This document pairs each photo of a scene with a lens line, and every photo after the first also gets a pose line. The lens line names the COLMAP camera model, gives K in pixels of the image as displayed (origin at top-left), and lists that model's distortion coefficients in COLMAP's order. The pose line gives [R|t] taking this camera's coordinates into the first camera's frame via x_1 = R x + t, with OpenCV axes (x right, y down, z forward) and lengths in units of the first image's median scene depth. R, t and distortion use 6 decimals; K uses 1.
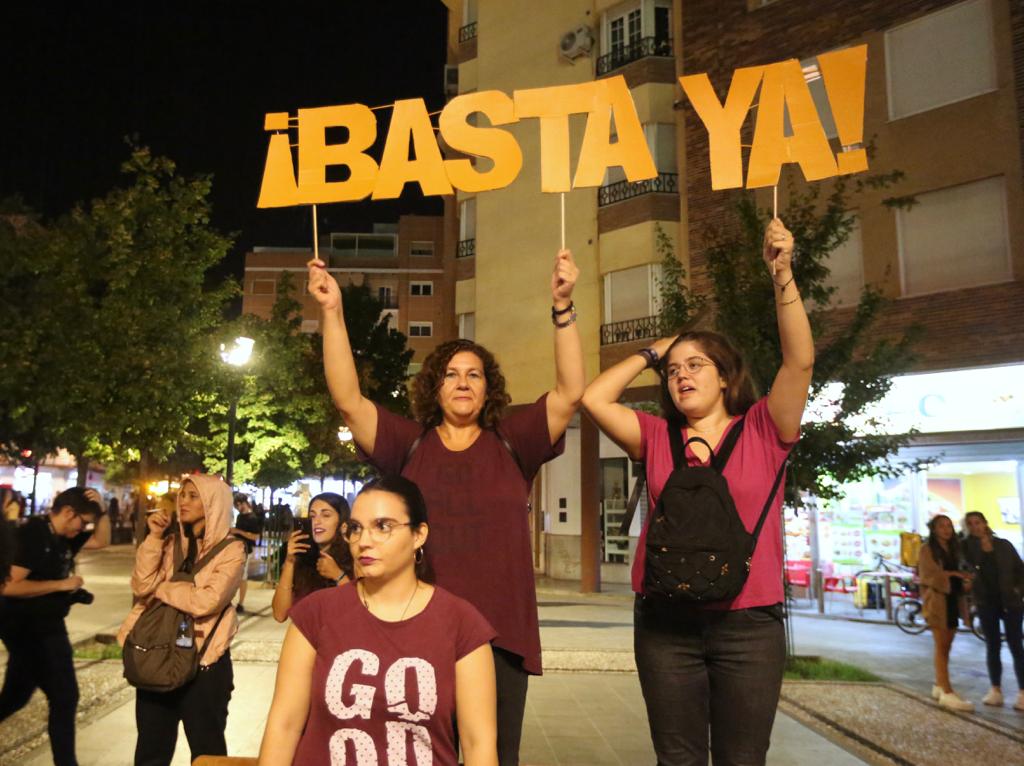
lens RADIAL K [[933.7, 0, 512.0], [0, 933.7, 383.0], [0, 0, 1]] dist [-0.008200, -0.008607]
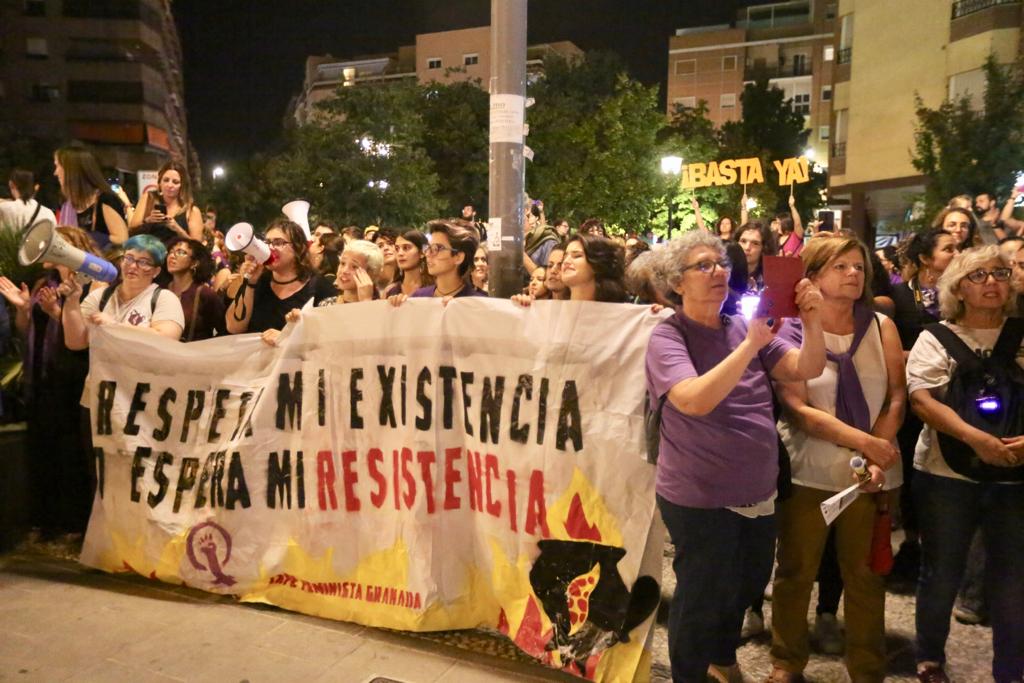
lens RADIAL K [[800.3, 0, 512.0], [0, 800.3, 341.5], [0, 0, 1]] dist [0.005511, 0.058895]
pose [[0.888760, 0.036010, -0.456955, 0.091213], [0.069594, 0.974751, 0.212172, -0.039529], [0.453058, -0.220371, 0.863814, -0.340136]]
